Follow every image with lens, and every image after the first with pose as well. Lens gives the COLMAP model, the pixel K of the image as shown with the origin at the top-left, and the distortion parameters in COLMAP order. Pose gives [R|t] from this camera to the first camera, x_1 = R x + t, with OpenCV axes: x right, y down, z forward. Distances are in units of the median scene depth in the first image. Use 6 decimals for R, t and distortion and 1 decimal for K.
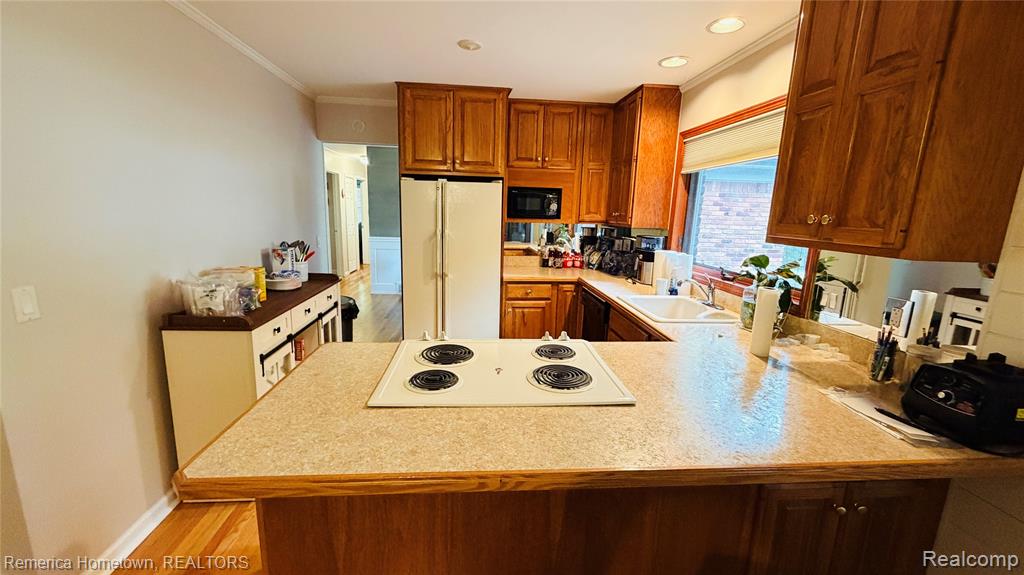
lens RADIAL K [[412.3, 0, 509.5], [0, 412.3, 287.6], [0, 0, 1]] dist [0.004750, 0.000301]
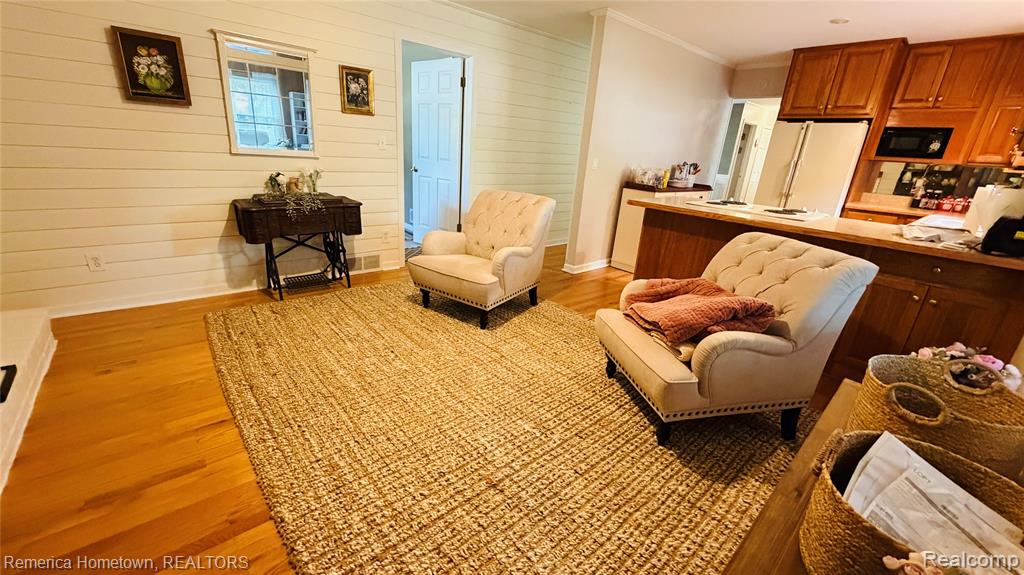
lens RADIAL K [[412.3, 0, 511.0], [0, 412.3, 286.3], [0, 0, 1]] dist [0.004750, 0.000301]
pose [[0.591428, 0.270325, -0.759696, 0.424140], [-0.202250, 0.961746, 0.184768, 0.195879], [0.780582, 0.044371, 0.623476, -0.555222]]
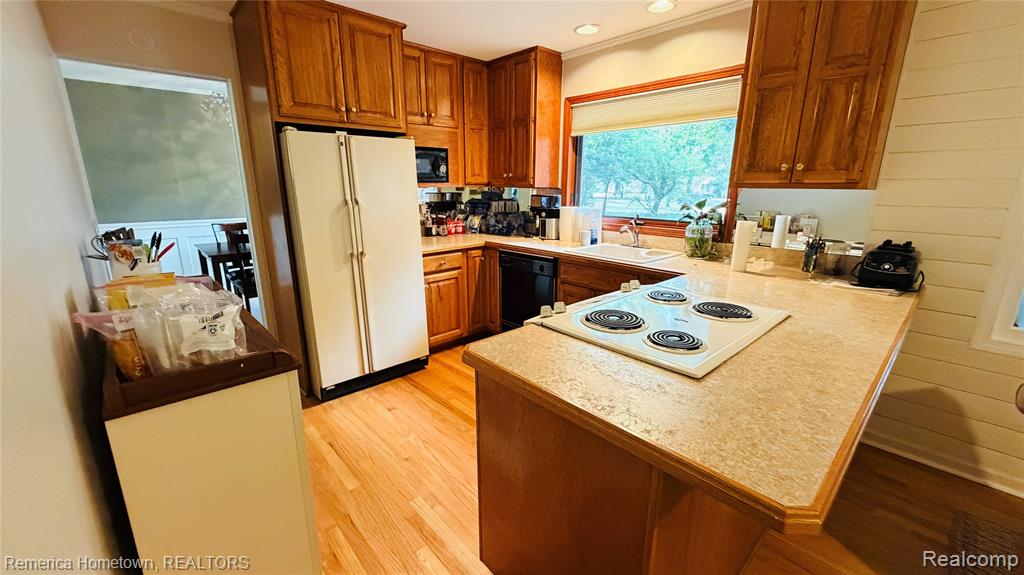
lens RADIAL K [[412.3, 0, 514.0], [0, 412.3, 285.3], [0, 0, 1]] dist [0.004750, 0.000301]
pose [[0.788272, -0.174928, 0.589938, -0.414790], [0.136363, 0.984563, 0.109735, -0.022258], [-0.600027, -0.006056, 0.799957, 0.190990]]
